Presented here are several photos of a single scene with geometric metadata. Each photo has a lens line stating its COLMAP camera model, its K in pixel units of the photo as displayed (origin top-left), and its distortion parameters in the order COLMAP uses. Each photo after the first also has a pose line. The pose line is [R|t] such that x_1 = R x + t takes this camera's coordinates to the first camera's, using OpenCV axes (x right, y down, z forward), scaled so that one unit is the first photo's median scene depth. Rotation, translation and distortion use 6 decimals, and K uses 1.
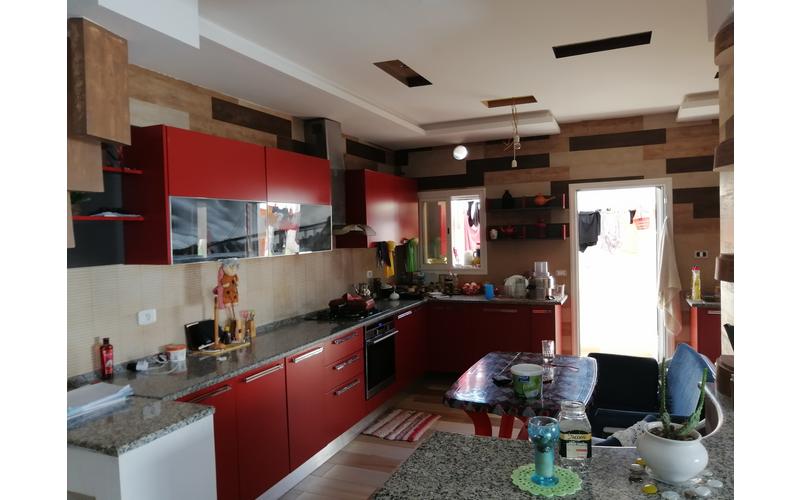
lens RADIAL K [[520.9, 0, 400.0], [0, 520.9, 250.0], [0, 0, 1]] dist [-0.028183, -0.000947]
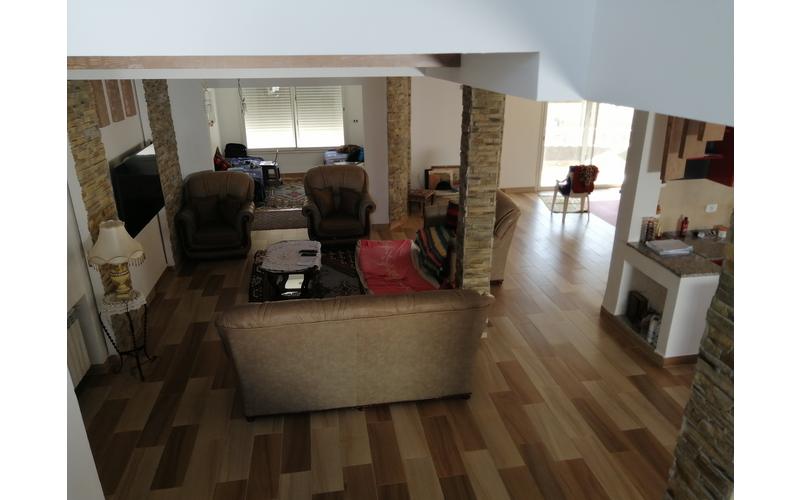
lens RADIAL K [[526.0, 0, 403.1], [0, 526.0, 254.4], [0, 0, 1]] dist [-0.006297, -0.003132]
pose [[0.535974, 0.341916, -0.771897, 0.212860], [-0.044791, 0.924545, 0.378432, -0.196300], [0.843045, -0.168255, 0.510847, -0.459438]]
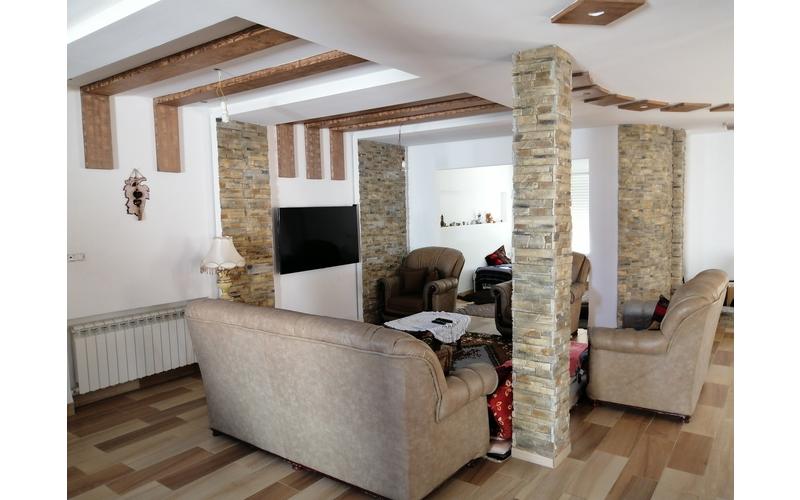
lens RADIAL K [[520.9, 0, 400.0], [0, 520.9, 250.0], [0, 0, 1]] dist [-0.028183, -0.000947]
pose [[-0.236103, 0.117544, -0.964592, 0.184301], [0.002512, 0.992727, 0.120358, -0.014003], [0.971725, 0.025993, -0.234682, 0.102997]]
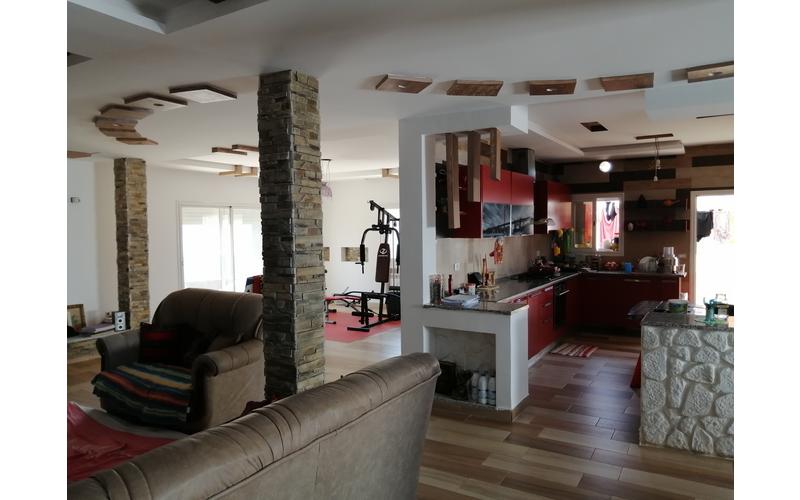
lens RADIAL K [[520.9, 0, 400.0], [0, 520.9, 250.0], [0, 0, 1]] dist [-0.028183, -0.000947]
pose [[0.988119, 0.026116, -0.151456, -0.225989], [-0.023748, 0.999566, 0.017424, 0.022893], [0.151845, -0.013620, 0.988310, -0.471870]]
